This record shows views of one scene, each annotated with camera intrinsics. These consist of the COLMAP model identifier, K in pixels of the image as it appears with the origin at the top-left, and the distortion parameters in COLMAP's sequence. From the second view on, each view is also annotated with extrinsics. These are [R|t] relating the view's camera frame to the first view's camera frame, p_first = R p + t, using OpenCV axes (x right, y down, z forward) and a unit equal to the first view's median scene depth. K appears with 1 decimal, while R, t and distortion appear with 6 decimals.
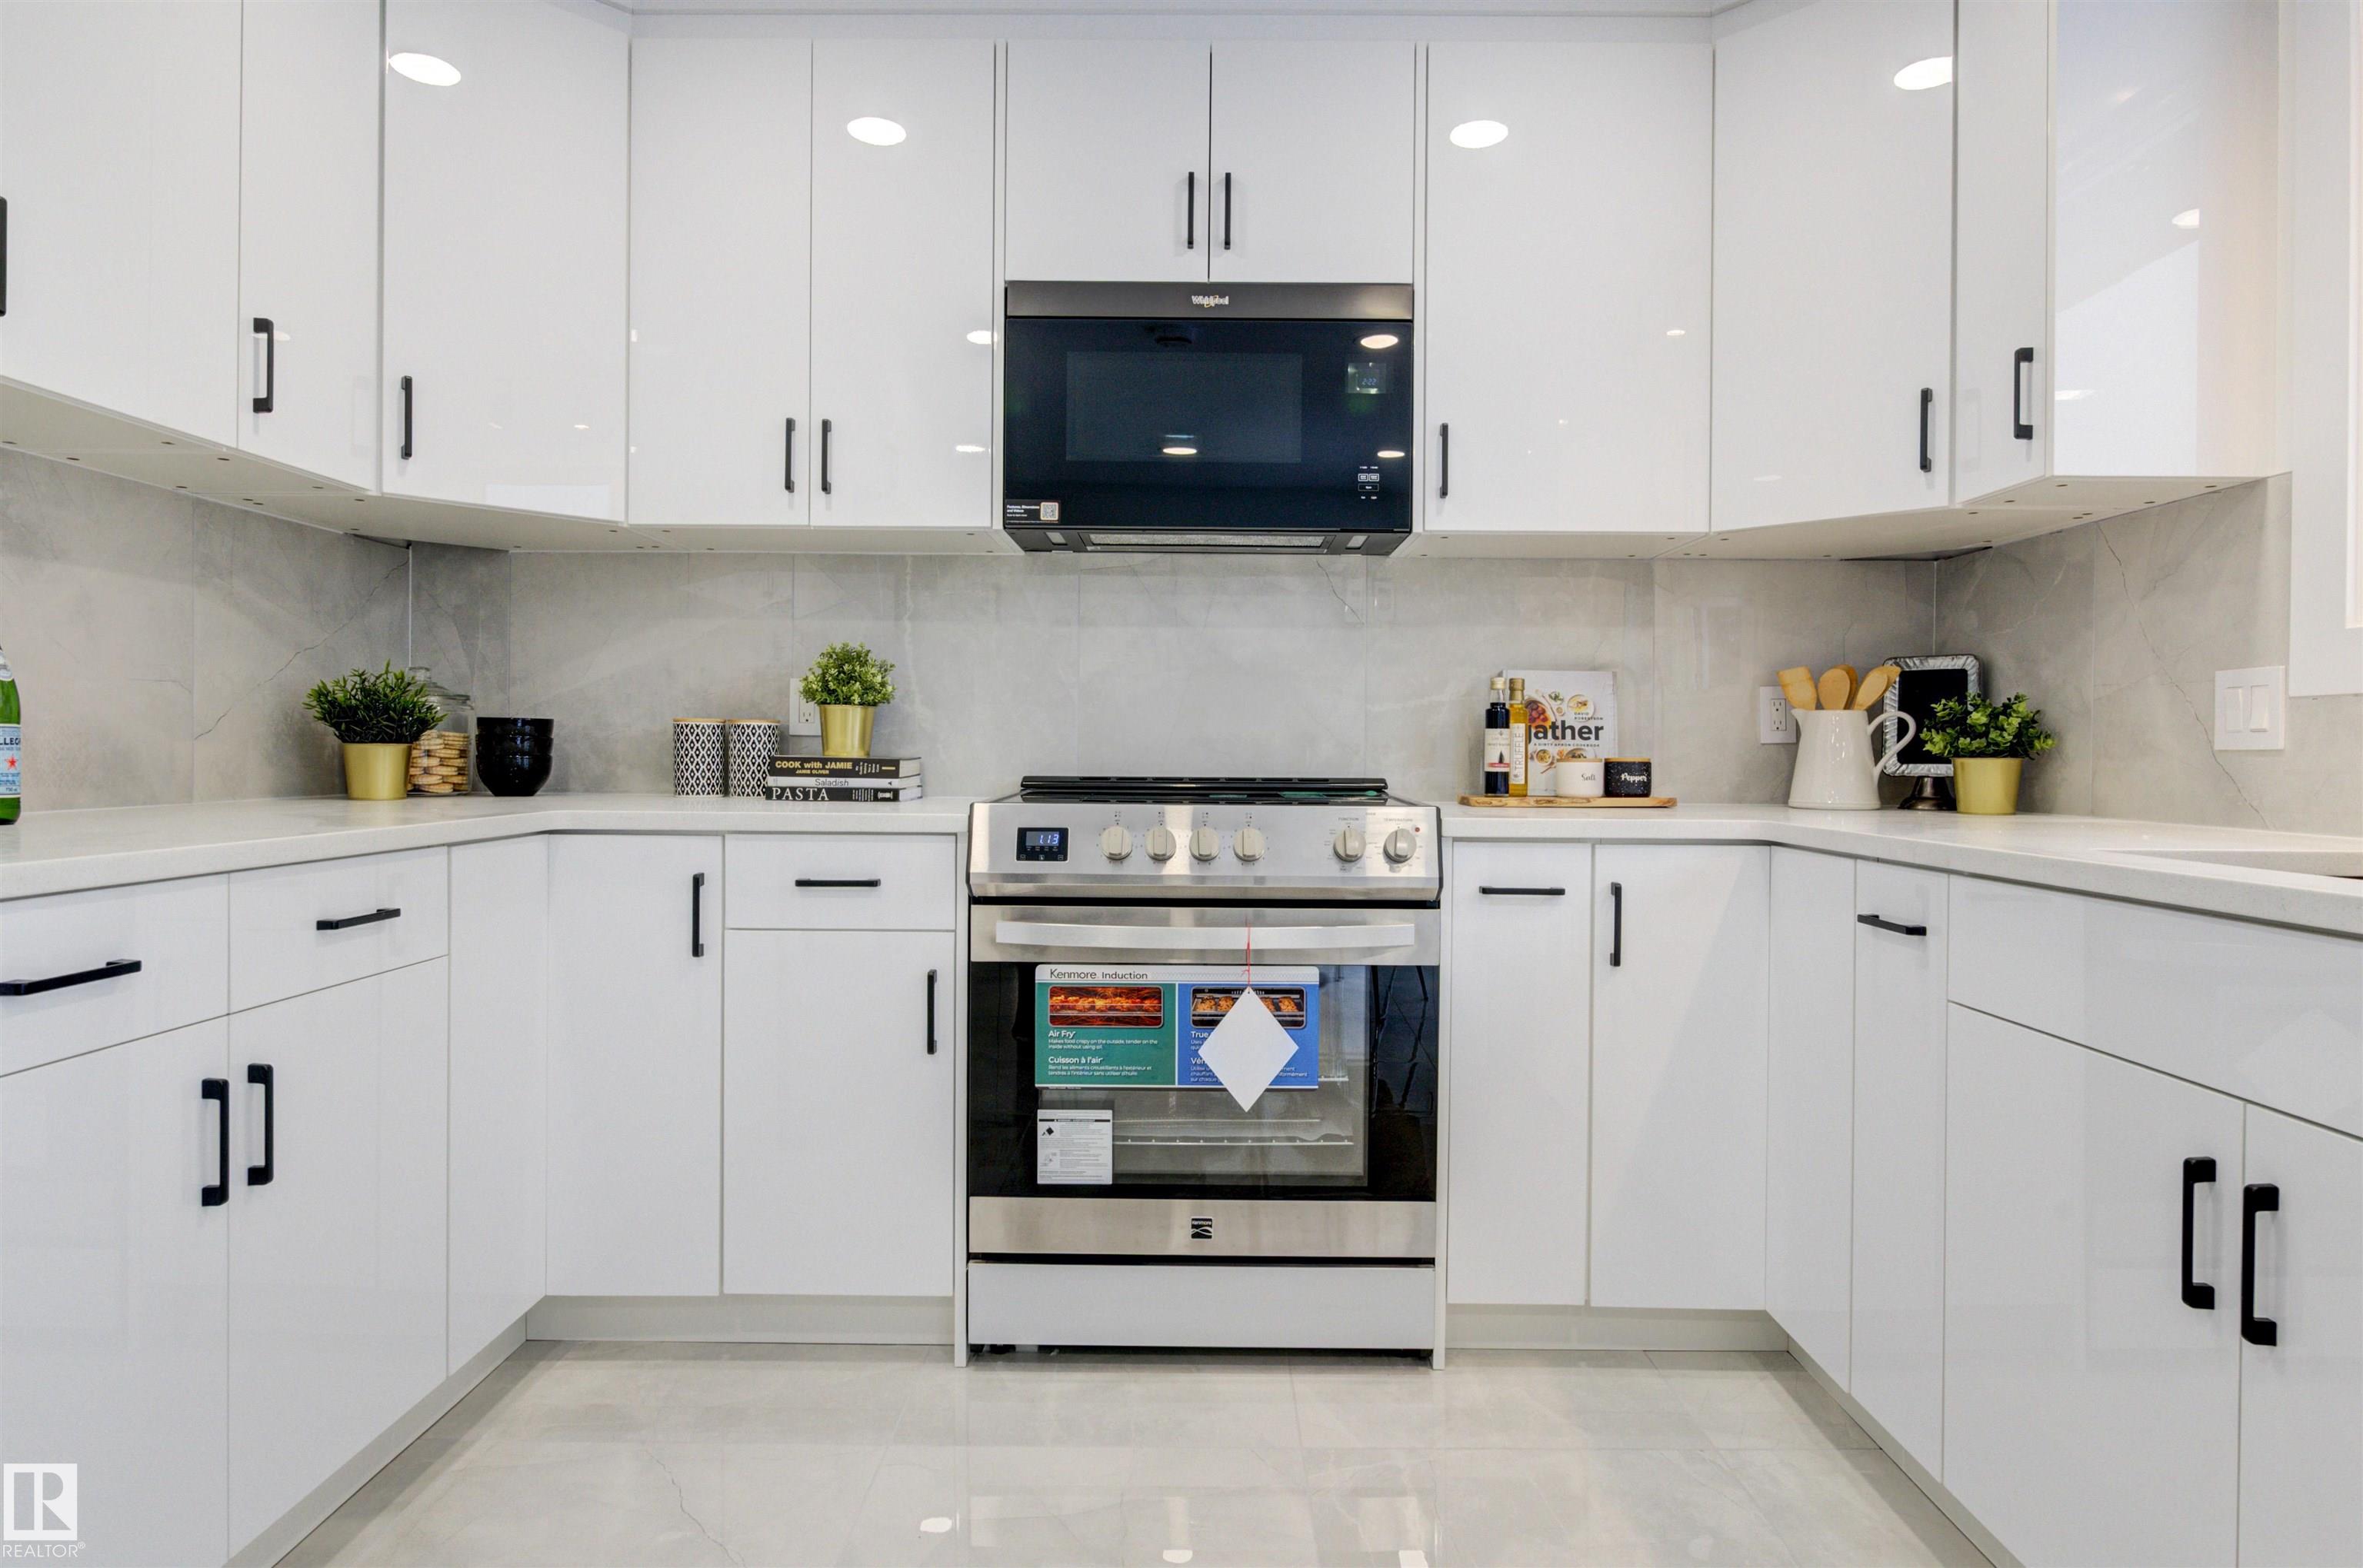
lens RADIAL K [[1304.0, 0, 1184.3], [0, 1304.0, 767.2], [0, 0, 1]] dist [-0.010971, 0.001497]
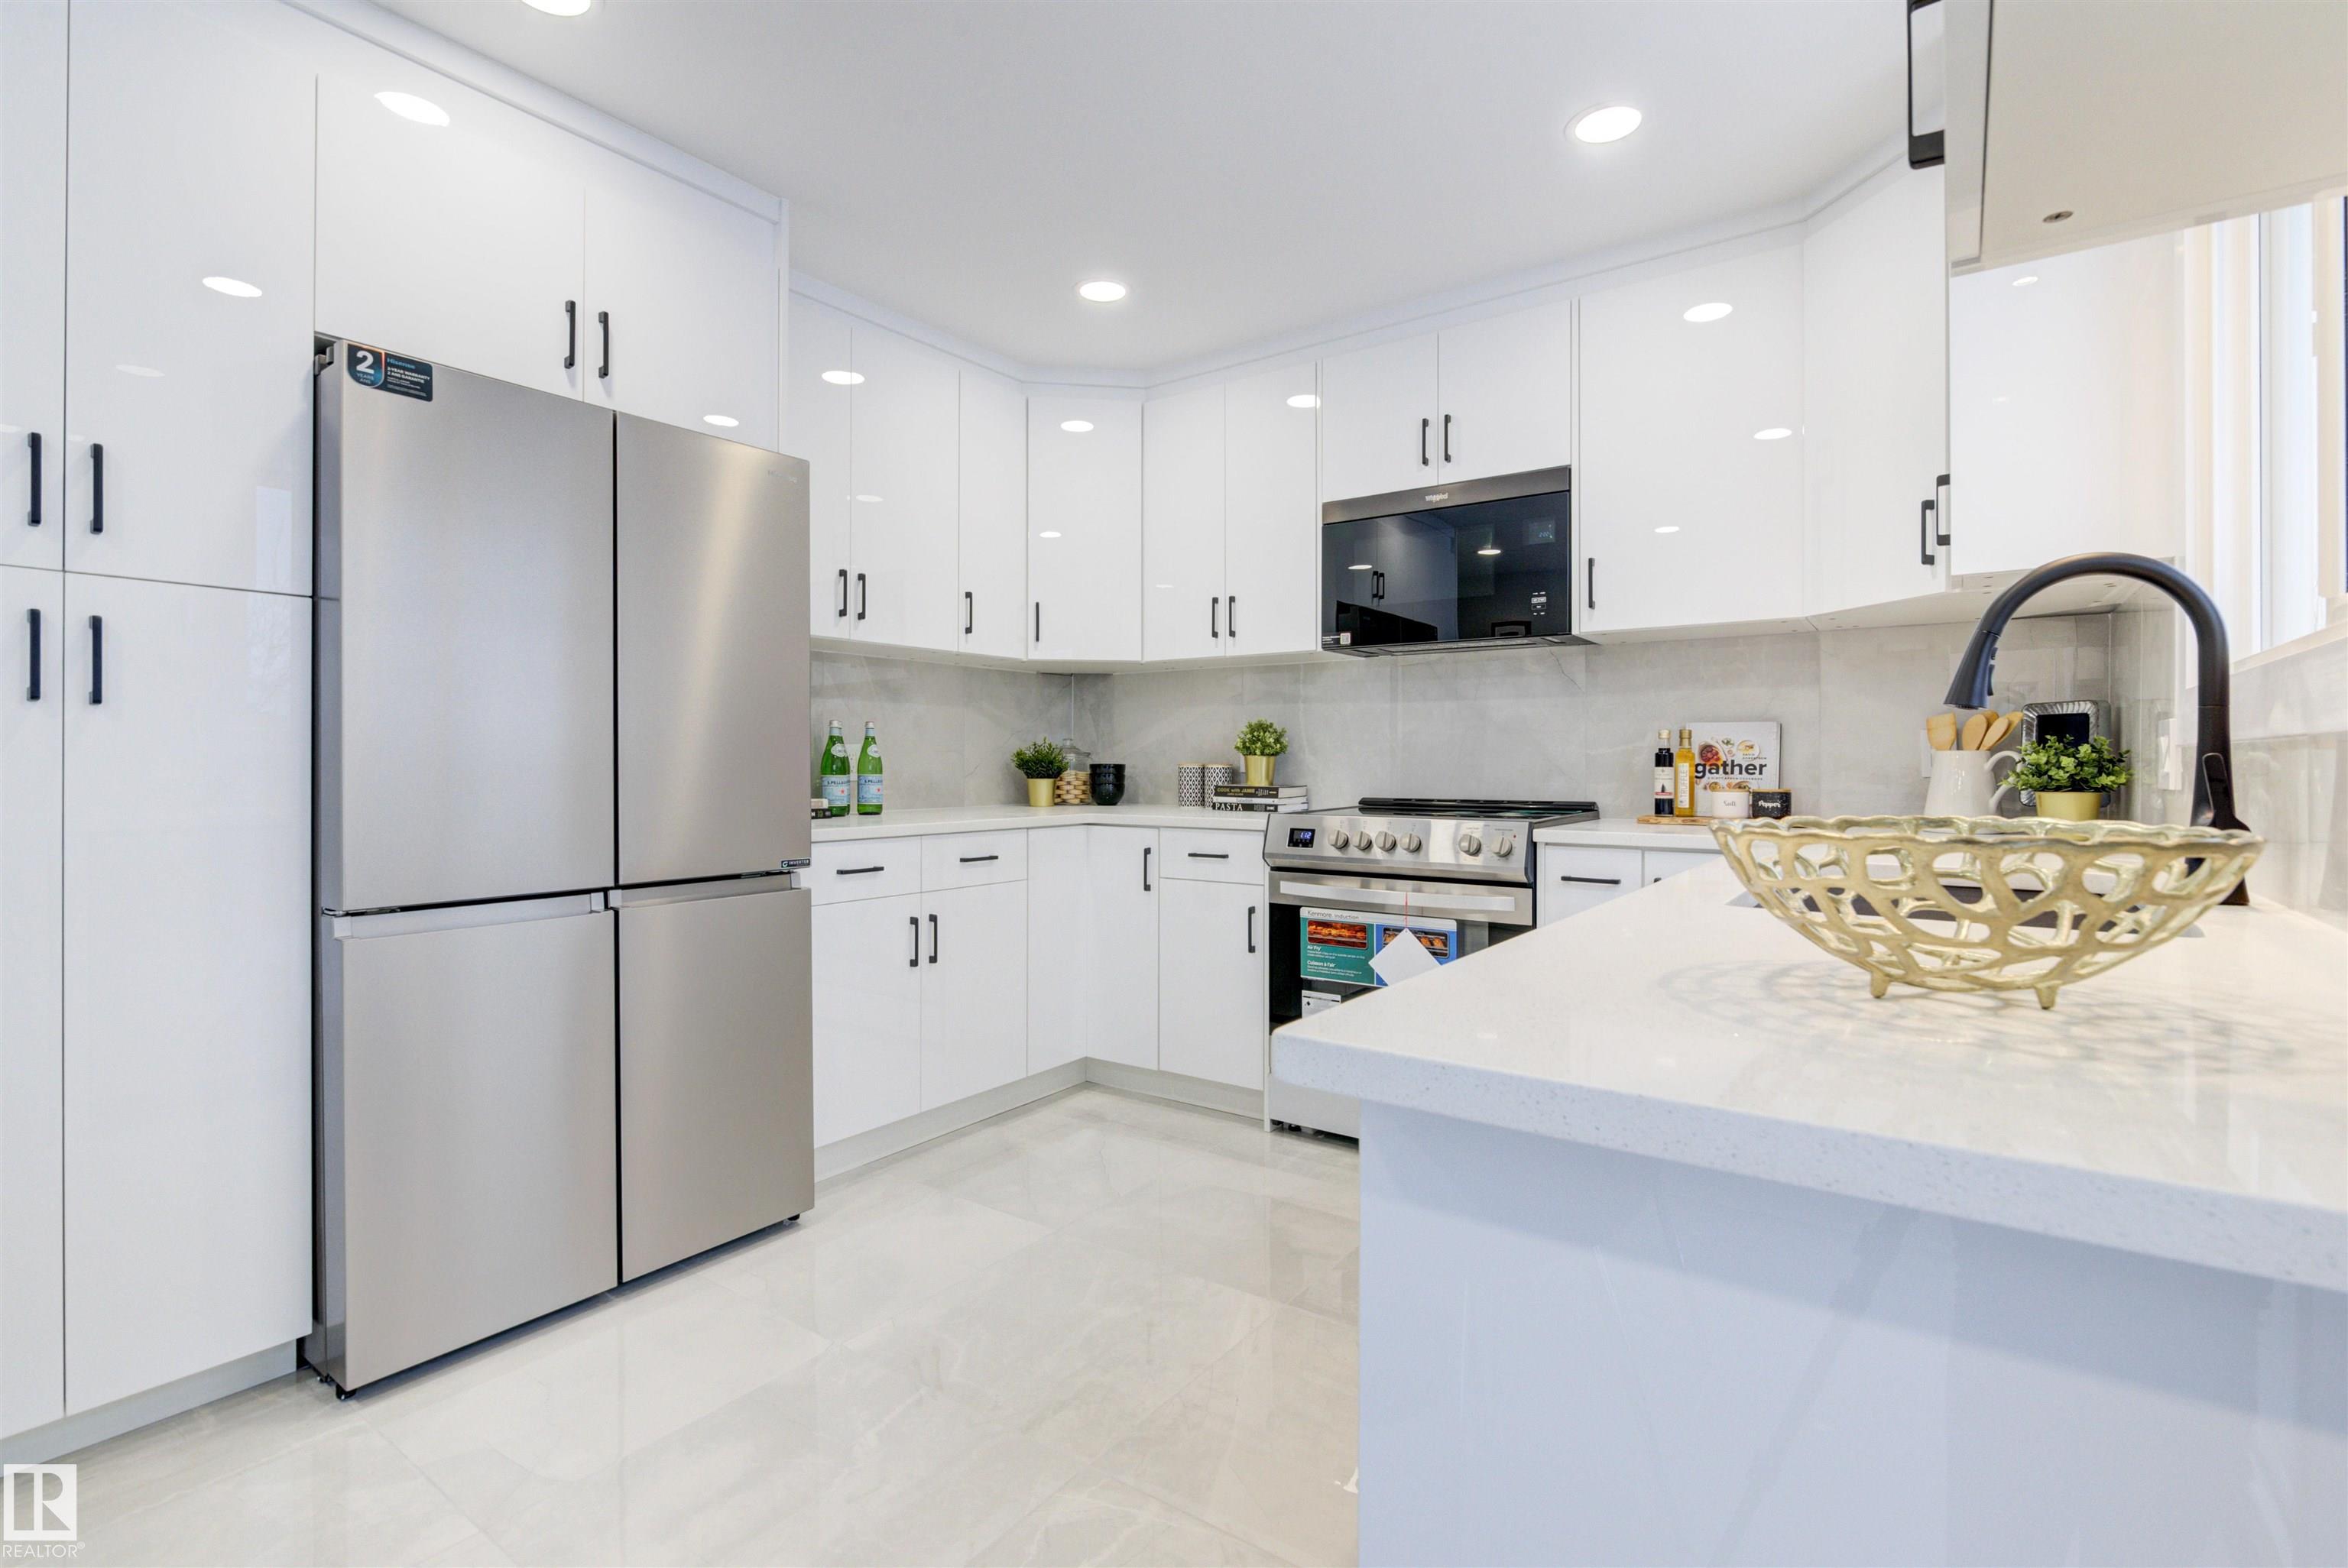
lens RADIAL K [[1087.6, 0, 1170.8], [0, 1087.6, 776.1], [0, 0, 1]] dist [-0.000721, -0.000348]
pose [[0.811943, -0.000677, -0.583736, 0.524123], [-0.001857, 0.999991, -0.003742, -0.015882], [0.583734, 0.004122, 0.811935, -0.252096]]
